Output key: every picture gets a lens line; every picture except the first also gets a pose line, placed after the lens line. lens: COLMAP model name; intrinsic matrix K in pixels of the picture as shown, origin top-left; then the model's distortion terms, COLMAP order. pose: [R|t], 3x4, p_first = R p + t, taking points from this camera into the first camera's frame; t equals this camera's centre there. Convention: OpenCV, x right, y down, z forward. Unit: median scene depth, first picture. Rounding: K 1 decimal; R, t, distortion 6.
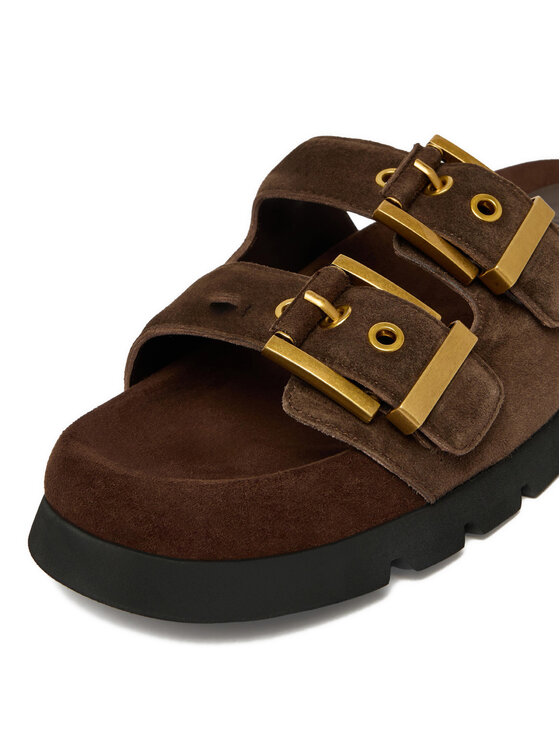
lens RADIAL K [[931.5, 0, 334.4], [0, 931.5, 372.8], [0, 0, 1]] dist [0.007934, 0.004953]
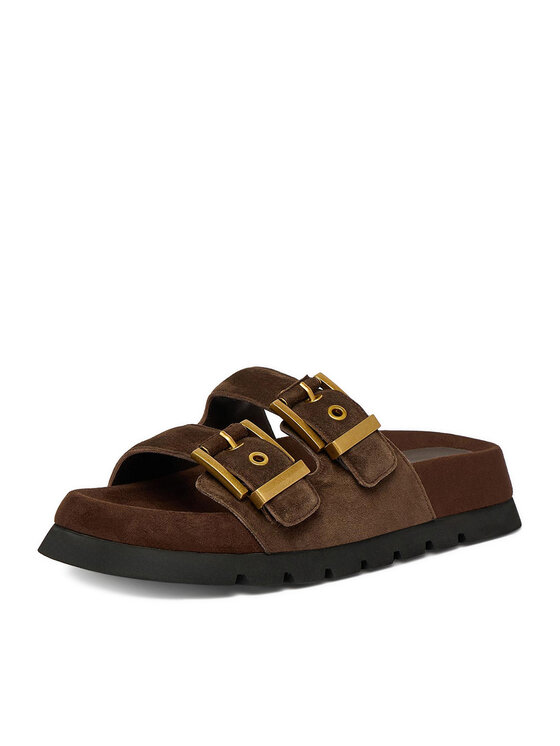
lens RADIAL K [[2194.8, 0, 280.0], [0, 2194.8, 373.0], [0, 0, 1]] dist [-0.015905, -0.293447]
pose [[0.979762, 0.150211, -0.132298, 0.628965], [-0.188505, 0.914708, -0.357457, 1.313718], [0.067320, 0.375161, 0.924512, -2.984748]]
